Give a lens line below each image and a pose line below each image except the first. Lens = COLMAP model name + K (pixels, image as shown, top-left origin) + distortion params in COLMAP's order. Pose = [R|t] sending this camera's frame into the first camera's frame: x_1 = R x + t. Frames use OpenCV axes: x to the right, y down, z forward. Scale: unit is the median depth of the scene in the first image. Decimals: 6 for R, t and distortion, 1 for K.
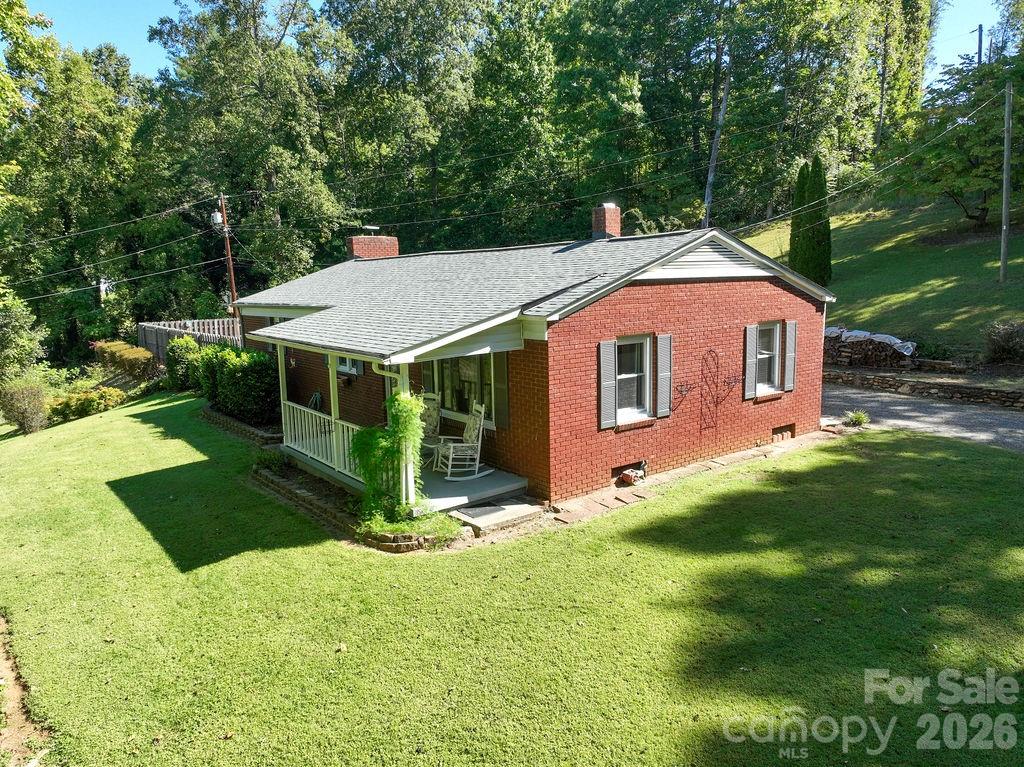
lens RADIAL K [[717.8, 0, 513.3], [0, 717.8, 379.5], [0, 0, 1]] dist [0.006639, 0.007763]
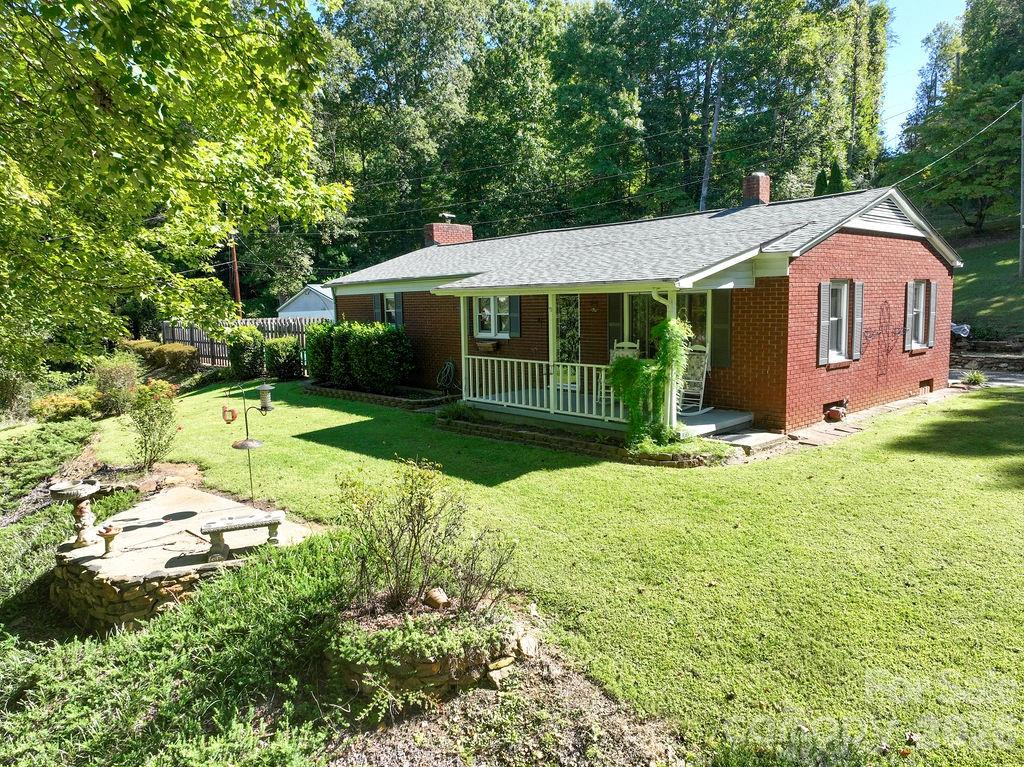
lens RADIAL K [[717.8, 0, 513.3], [0, 717.8, 379.5], [0, 0, 1]] dist [0.006639, 0.007763]
pose [[0.996392, -0.004695, 0.084737, -0.144238], [0.007783, 0.999316, -0.036152, 0.043094], [-0.084509, 0.036681, 0.995747, -0.006823]]
